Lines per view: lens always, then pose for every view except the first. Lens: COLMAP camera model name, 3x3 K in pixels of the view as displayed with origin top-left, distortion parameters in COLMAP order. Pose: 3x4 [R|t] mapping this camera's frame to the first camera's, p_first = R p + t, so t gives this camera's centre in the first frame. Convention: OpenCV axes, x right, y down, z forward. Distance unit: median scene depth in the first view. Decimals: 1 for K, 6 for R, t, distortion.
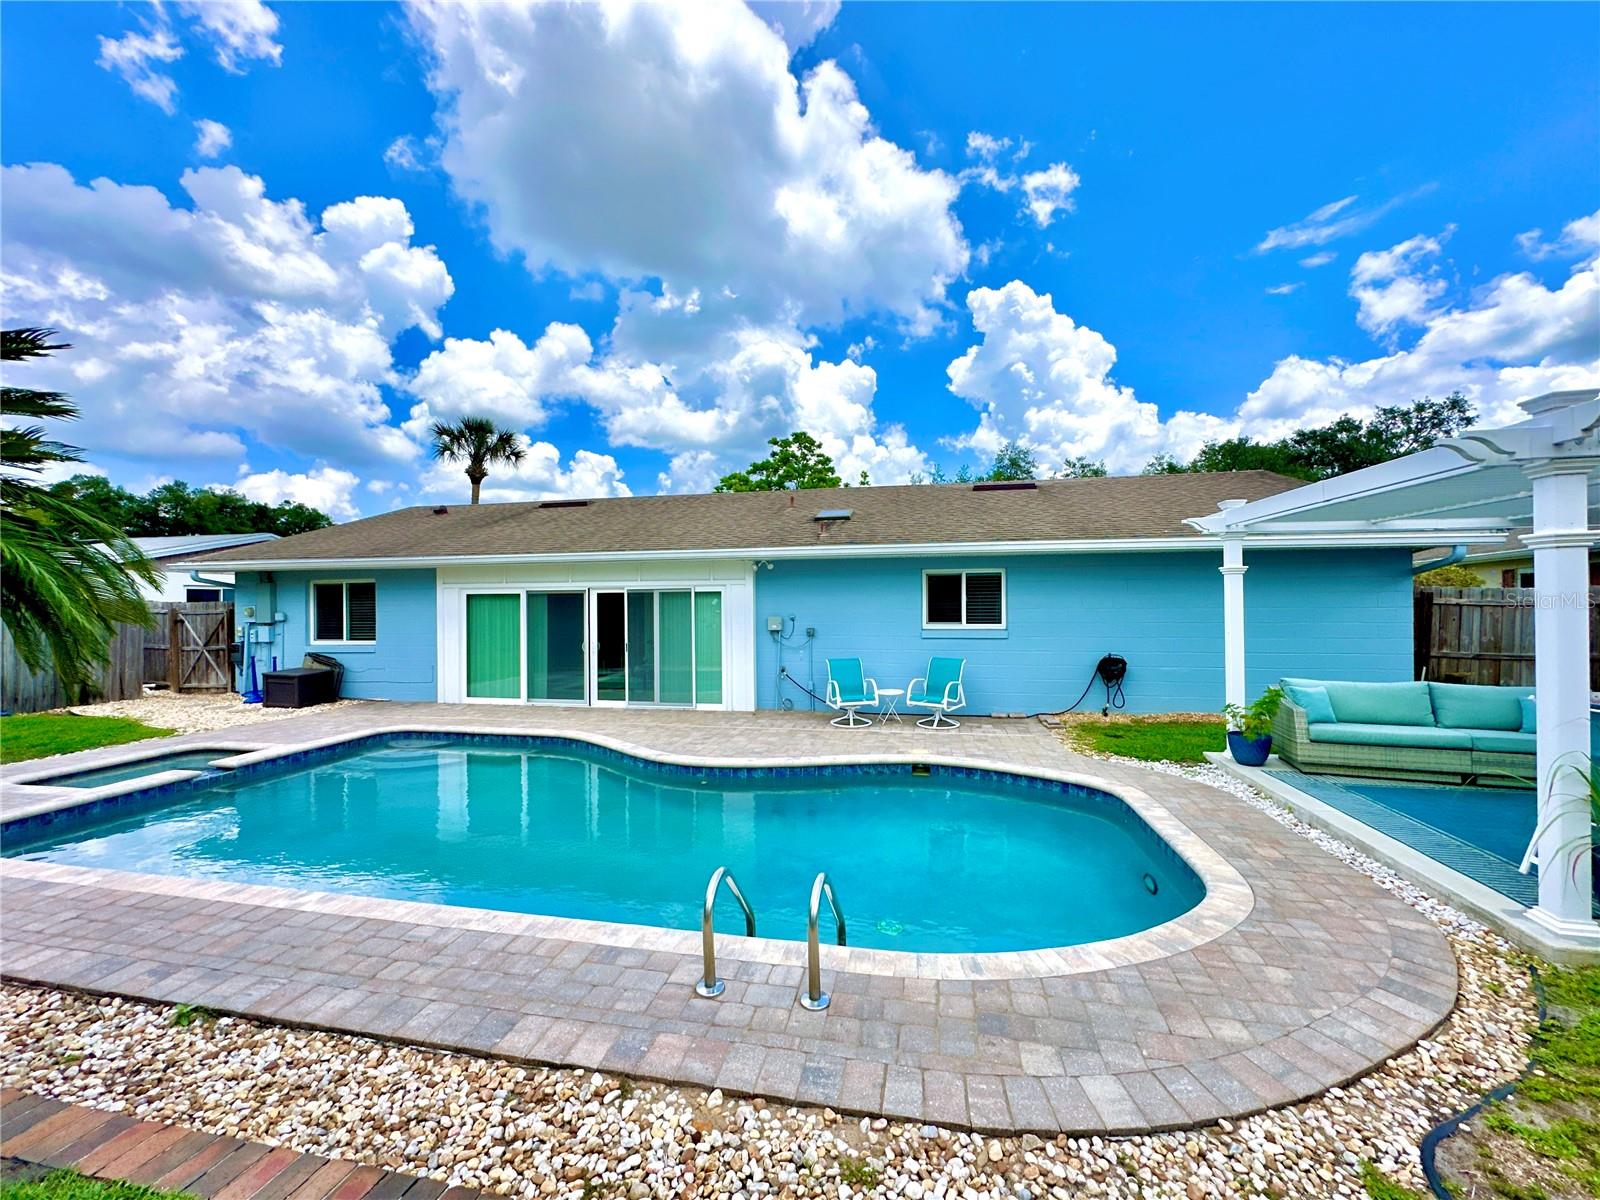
lens RADIAL K [[642.0, 0, 799.5], [0, 642.0, 611.8], [0, 0, 1]] dist [-0.007187, 0.002114]
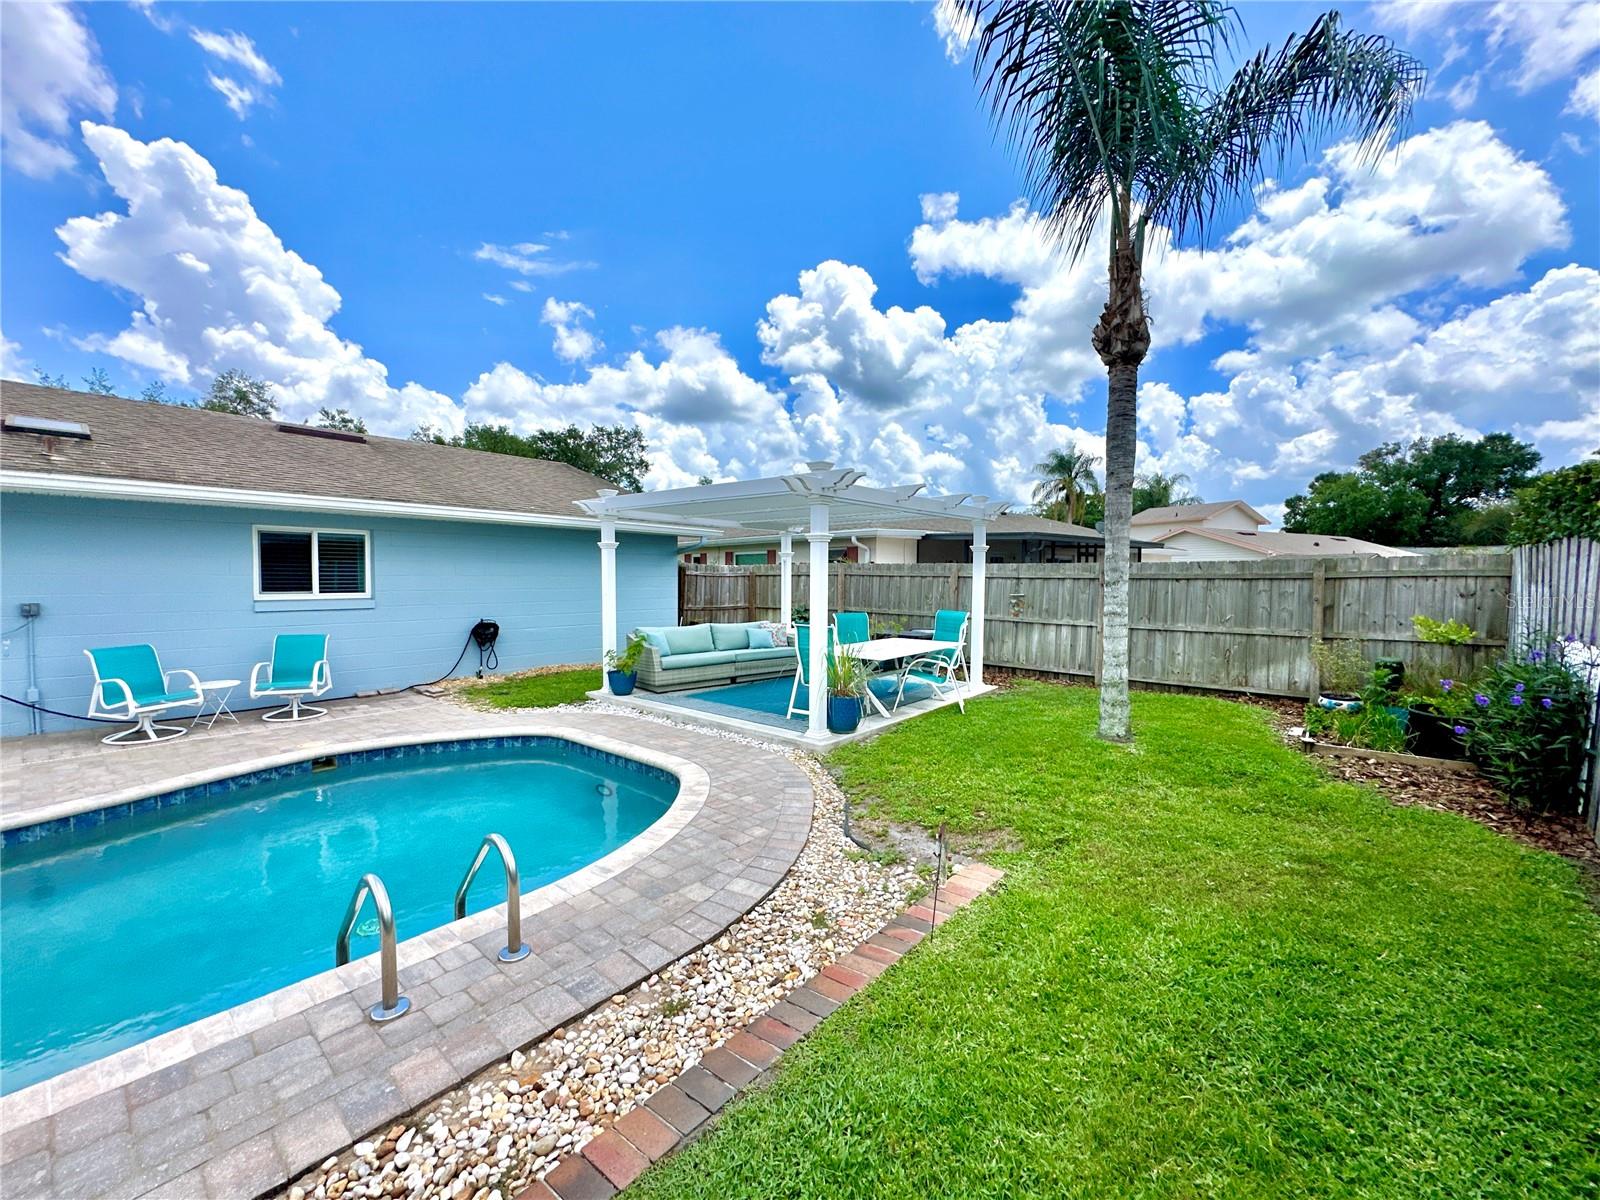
lens RADIAL K [[642.0, 0, 802.2], [0, 642.0, 599.0], [0, 0, 1]] dist [-0.007187, 0.002114]
pose [[0.473724, -0.023414, 0.880362, -0.207136], [0.003226, 0.999686, 0.024852, 0.008966], [-0.880667, -0.008932, 0.473651, 0.042692]]
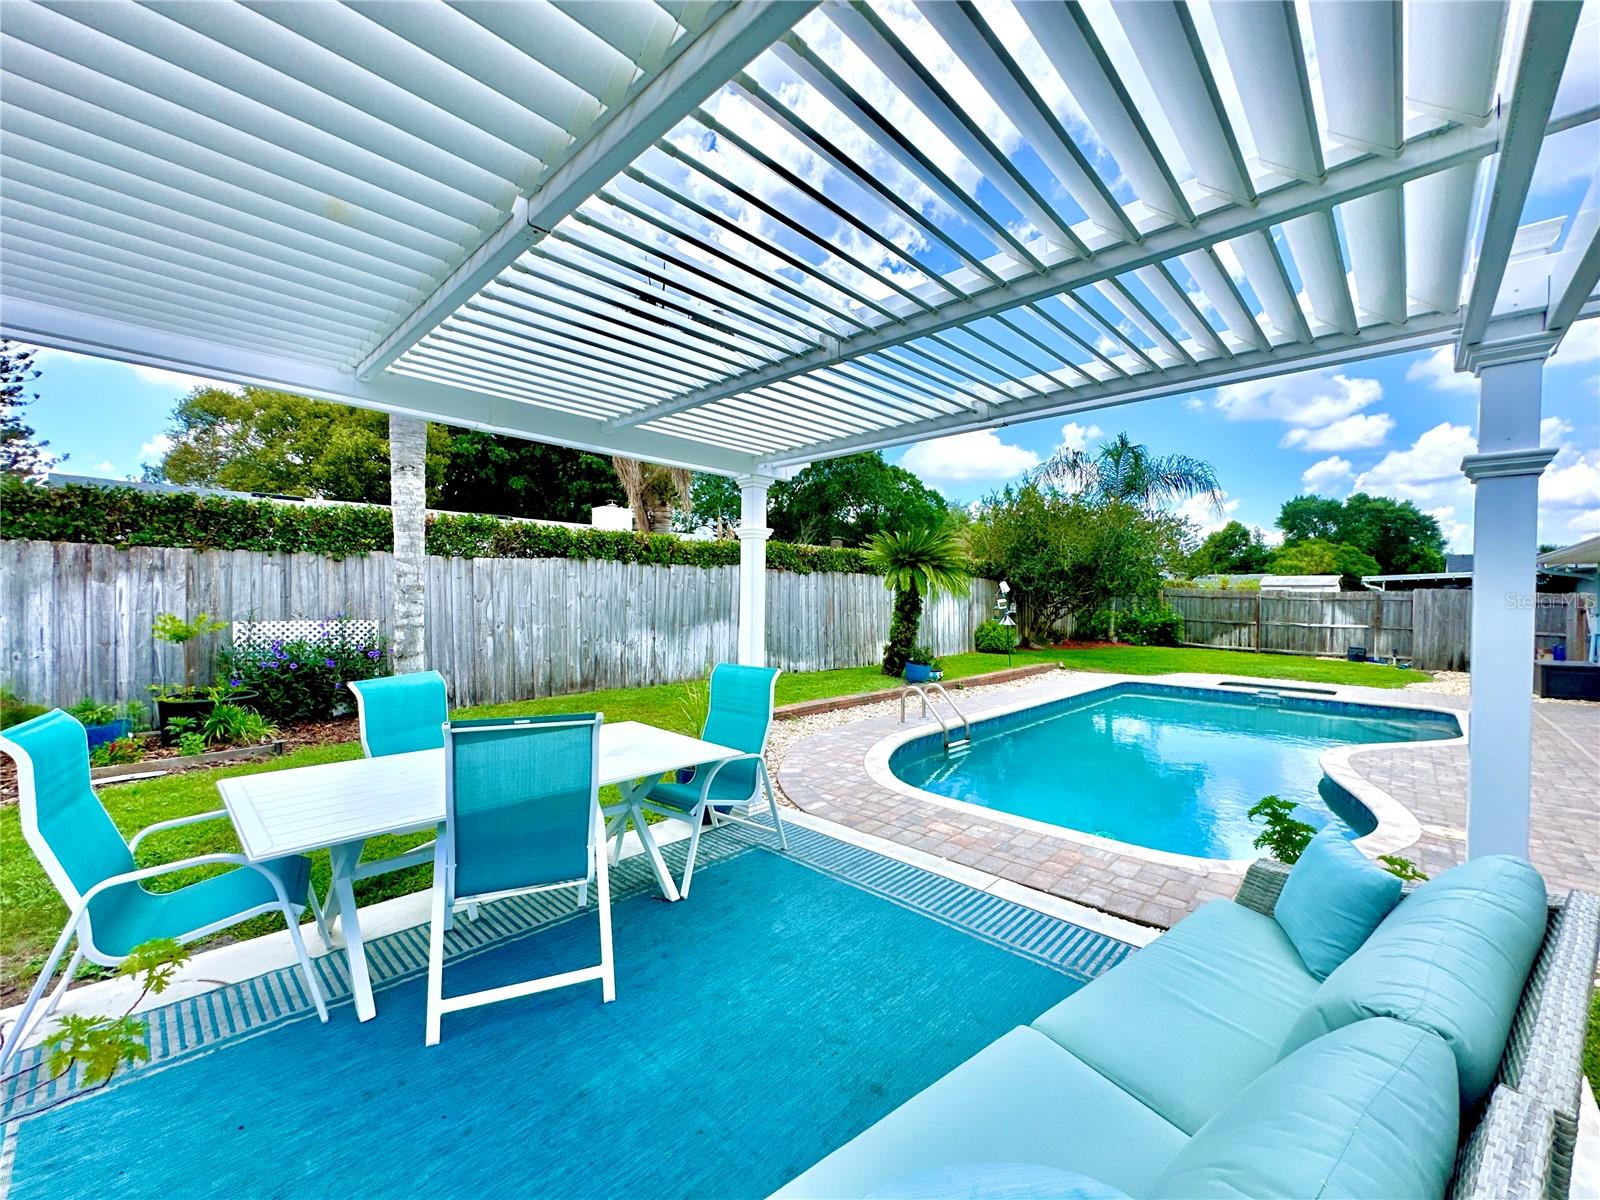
lens RADIAL K [[642.0, 0, 801.6], [0, 642.0, 597.4], [0, 0, 1]] dist [-0.007187, 0.002114]
pose [[-0.526565, 0.005113, -0.850120, 0.882836], [-0.022179, 0.999559, 0.019750, -0.001120], [0.849846, 0.029254, -0.526219, 0.689627]]
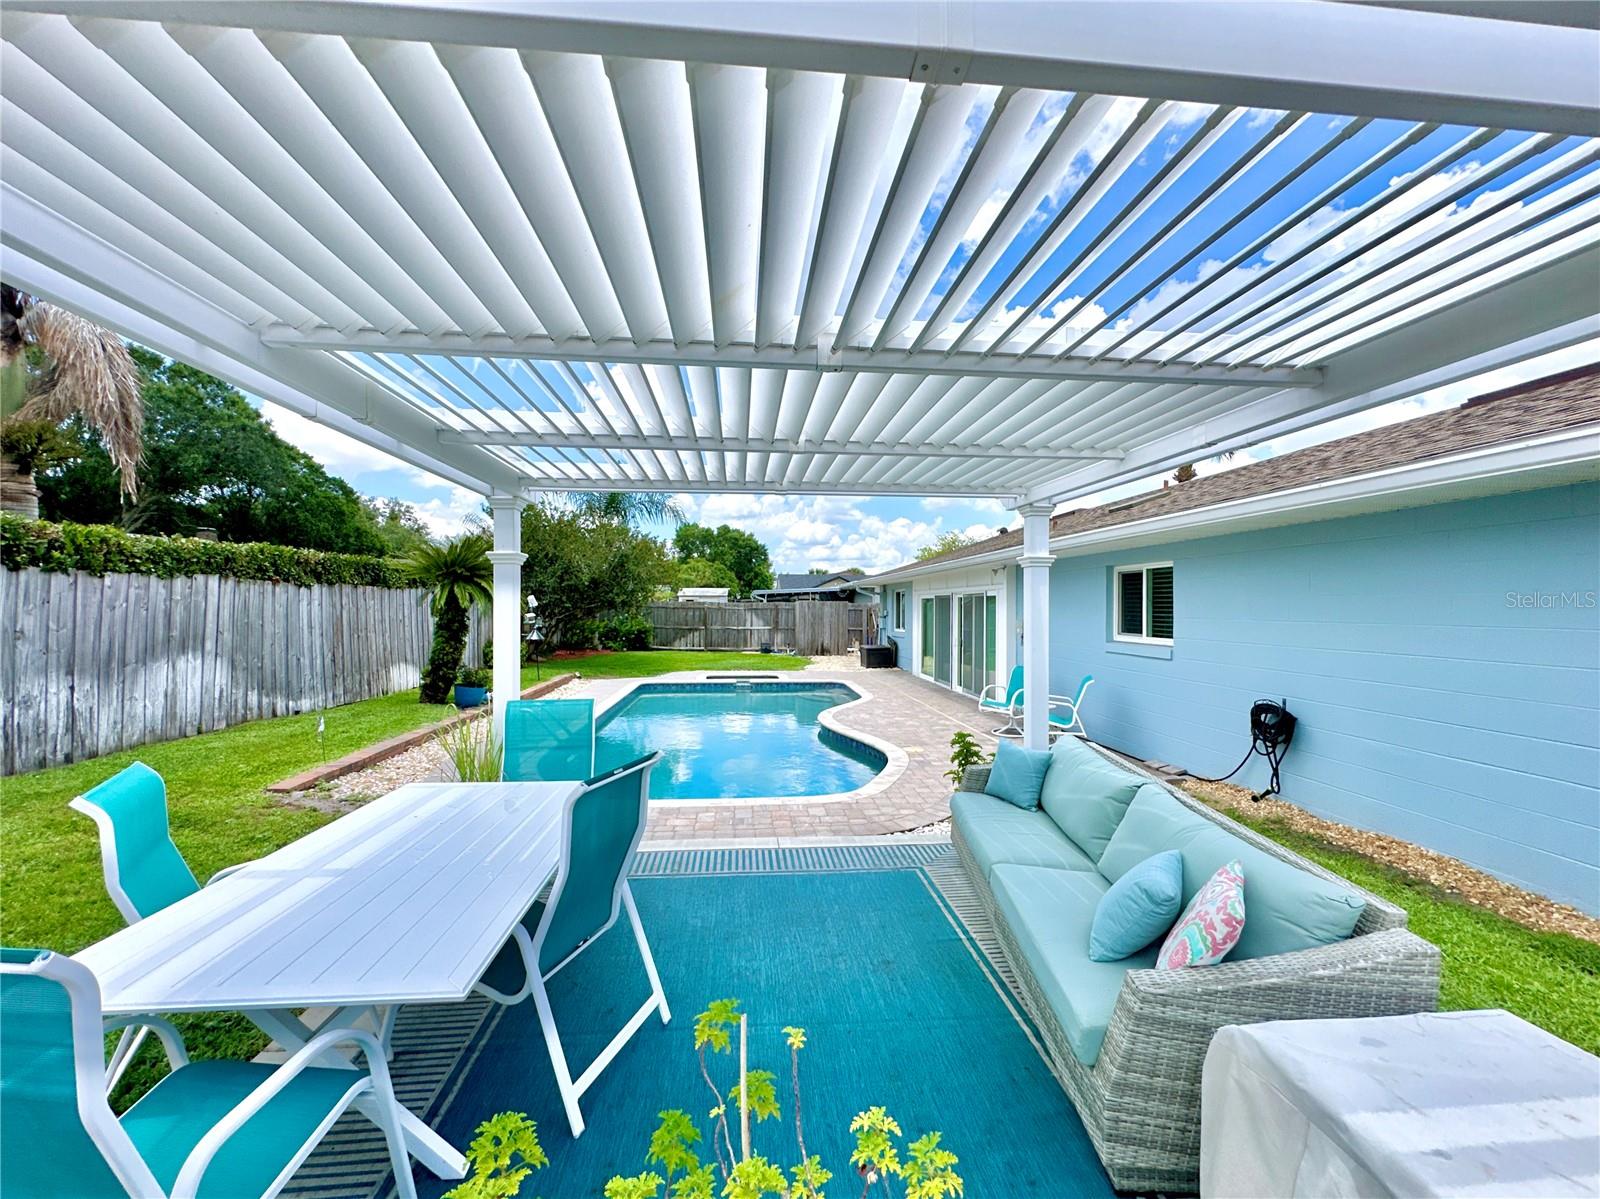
lens RADIAL K [[642.0, 0, 799.3], [0, 642.0, 607.7], [0, 0, 1]] dist [-0.007187, 0.002114]
pose [[0.291763, 0.009906, -0.956439, 0.981903], [-0.021005, 0.999772, 0.003947, -0.010857], [0.956260, 0.018938, 0.291905, 0.446580]]
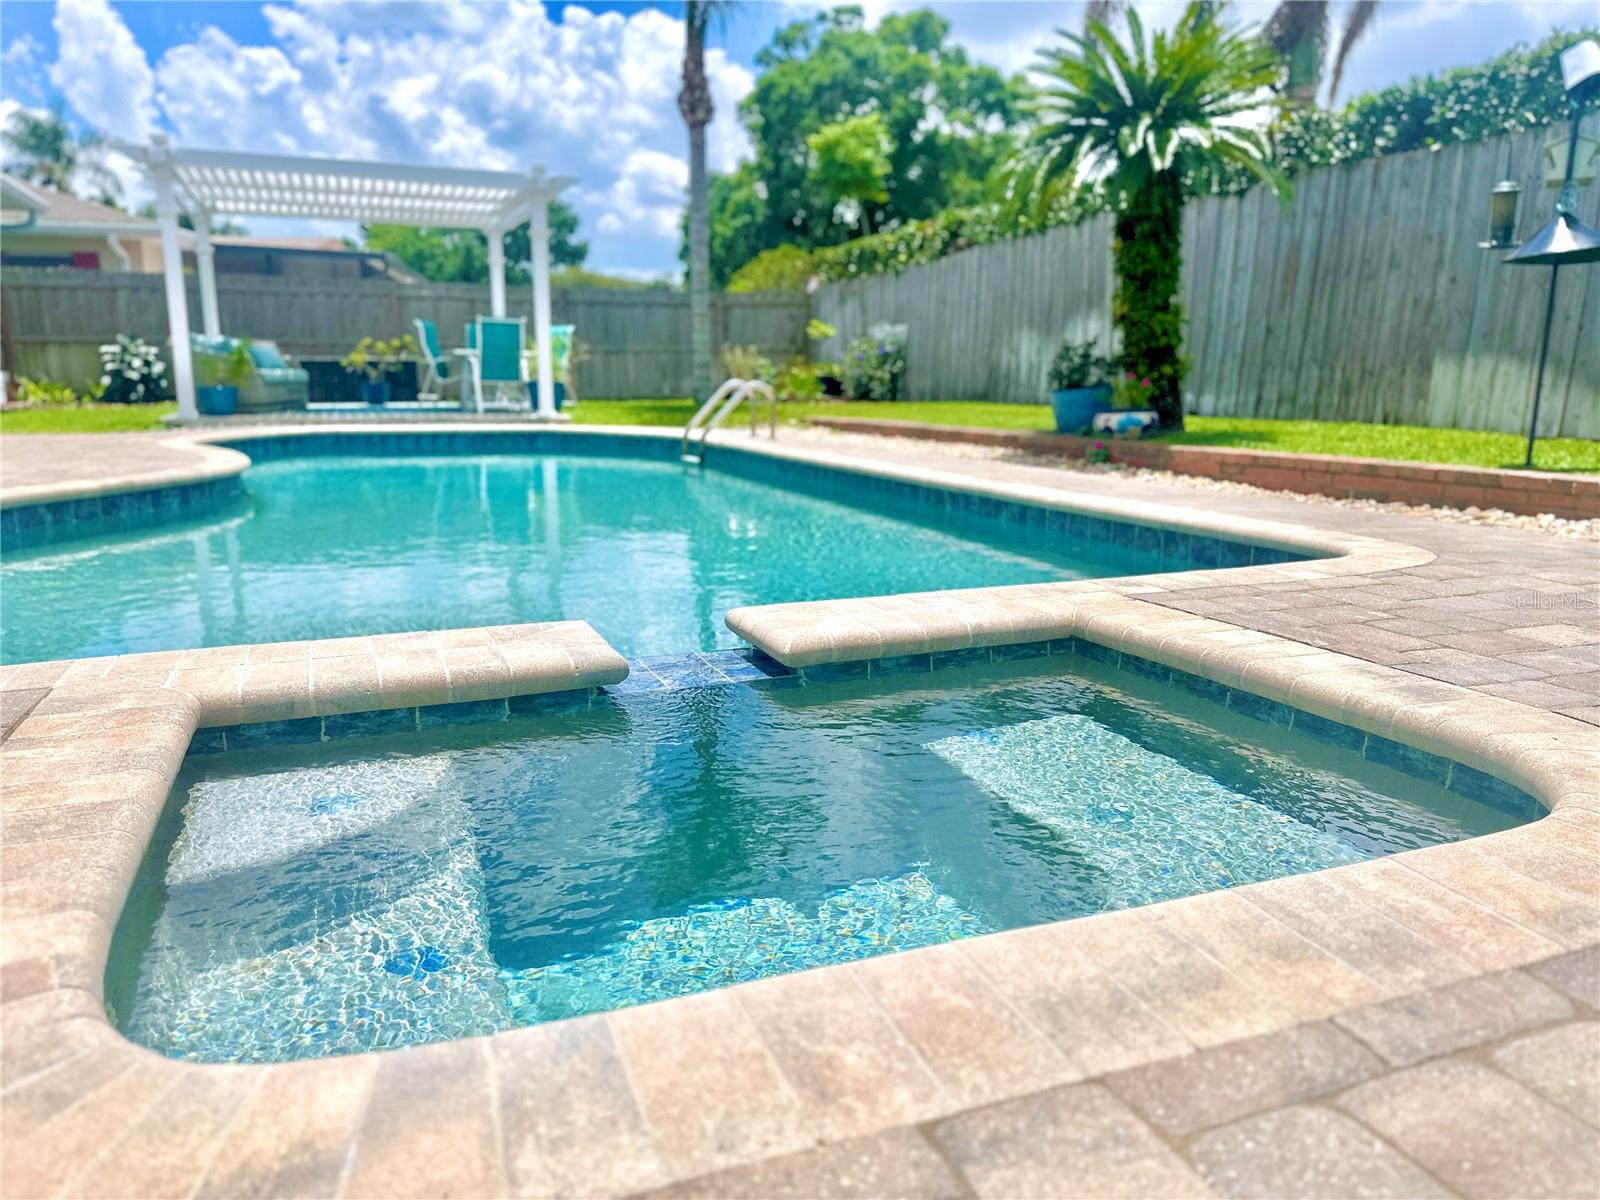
lens RADIAL K [[1125.3, 0, 803.9], [0, 1125.3, 602.0], [0, 0, 1]] dist [0.027608, -0.033989]
pose [[-0.559197, -0.158308, 0.813780, -1.004235], [0.011614, 0.980007, 0.198626, 0.137278], [-0.828953, 0.120522, -0.546178, 0.946423]]
